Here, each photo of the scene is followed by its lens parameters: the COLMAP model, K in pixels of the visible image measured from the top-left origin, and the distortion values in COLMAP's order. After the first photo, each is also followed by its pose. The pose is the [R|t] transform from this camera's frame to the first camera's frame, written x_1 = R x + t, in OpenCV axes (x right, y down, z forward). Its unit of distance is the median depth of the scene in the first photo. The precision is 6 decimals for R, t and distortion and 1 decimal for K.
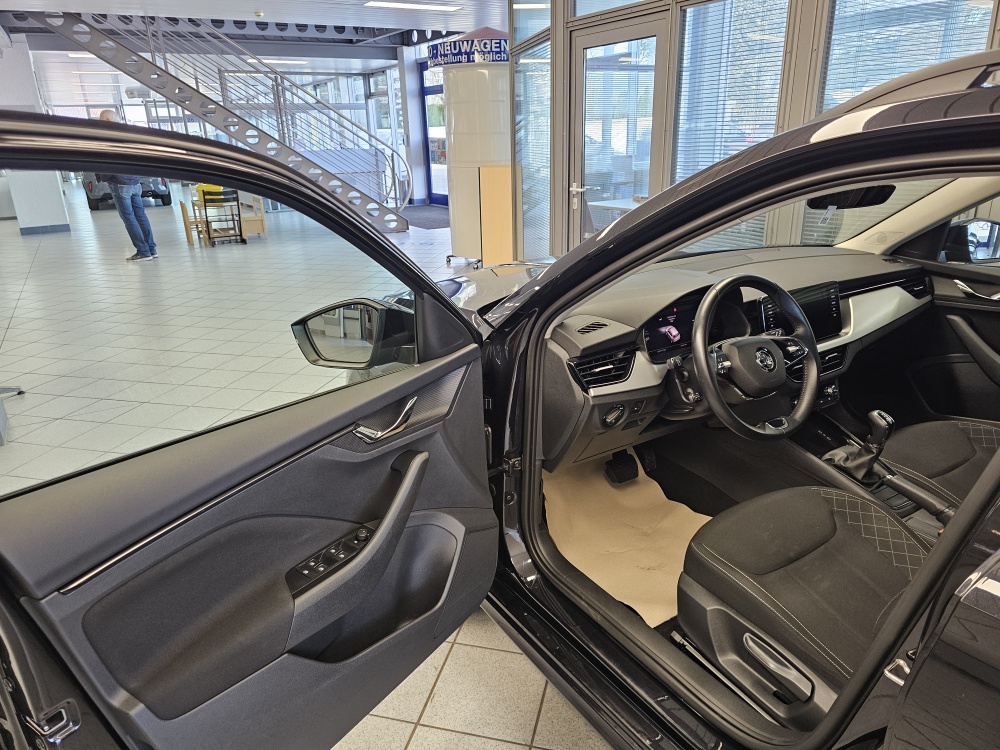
lens RADIAL K [[678.4, 0, 506.1], [0, 678.4, 377.3], [0, 0, 1]] dist [0.066551, -0.051287]
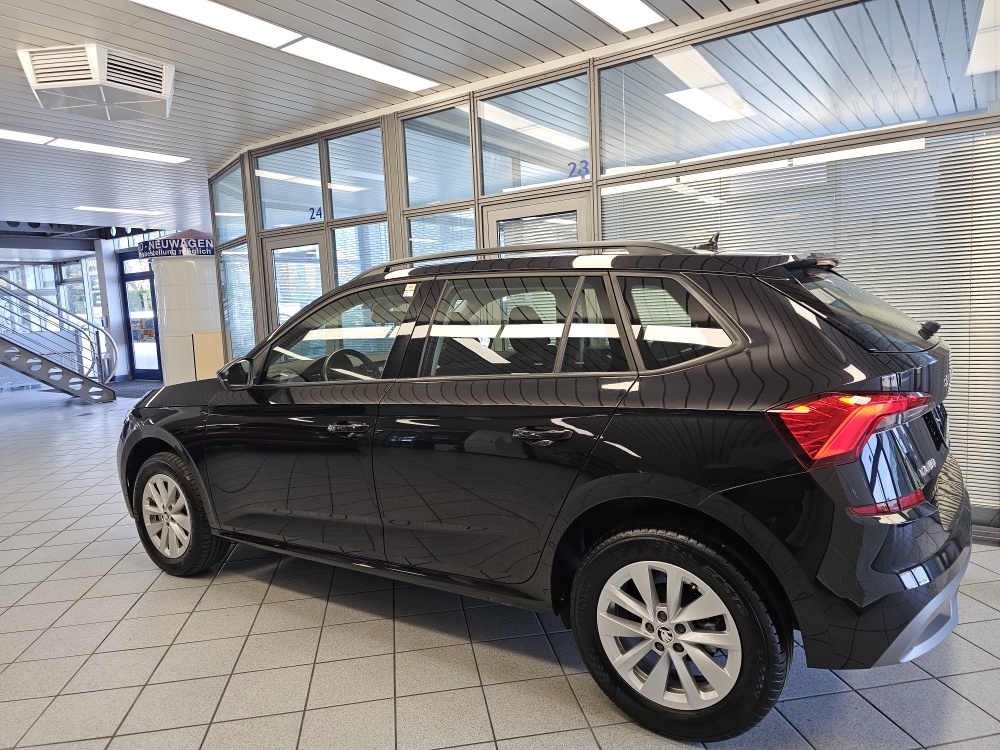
lens RADIAL K [[678.4, 0, 506.1], [0, 678.4, 377.3], [0, 0, 1]] dist [0.066551, -0.051287]
pose [[0.916970, -0.063616, 0.393853, -0.007642], [0.159681, 0.963205, -0.216191, 0.064290], [-0.365607, 0.261131, 0.893388, -0.147923]]
